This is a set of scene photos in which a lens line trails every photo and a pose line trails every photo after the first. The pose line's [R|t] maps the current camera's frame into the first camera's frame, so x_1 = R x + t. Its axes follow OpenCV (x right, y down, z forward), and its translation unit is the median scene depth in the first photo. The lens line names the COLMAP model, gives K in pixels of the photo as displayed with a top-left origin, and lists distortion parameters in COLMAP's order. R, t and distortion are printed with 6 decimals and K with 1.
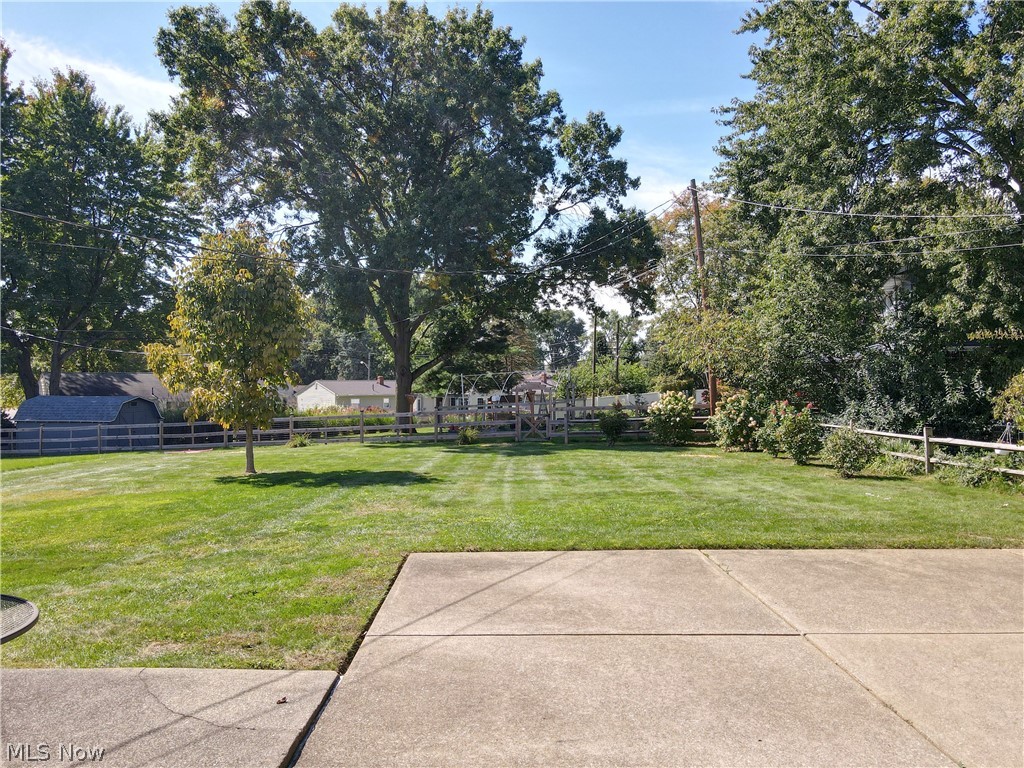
lens RADIAL K [[756.0, 0, 518.8], [0, 756.0, 381.0], [0, 0, 1]] dist [0.004566, 0.029425]
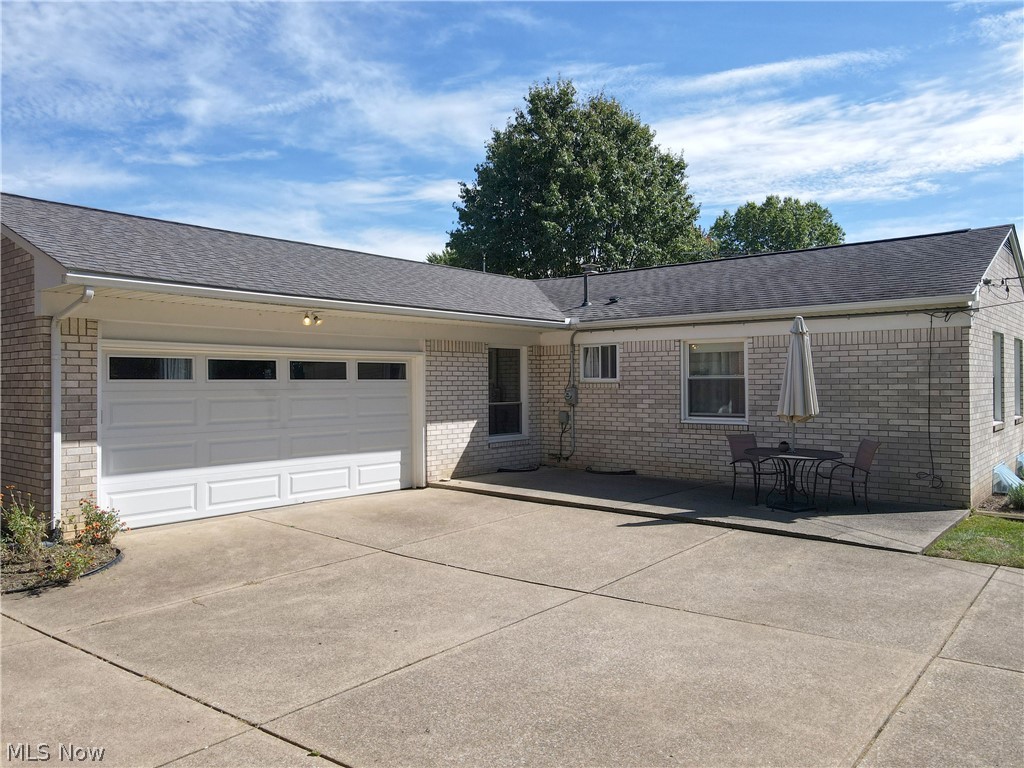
lens RADIAL K [[756.0, 0, 513.7], [0, 756.0, 382.1], [0, 0, 1]] dist [0.004566, 0.029425]
pose [[-0.654506, 0.002510, -0.756053, 1.696020], [0.003965, 0.999992, -0.000113, -0.000630], [0.756047, -0.003072, -0.654511, 1.472267]]
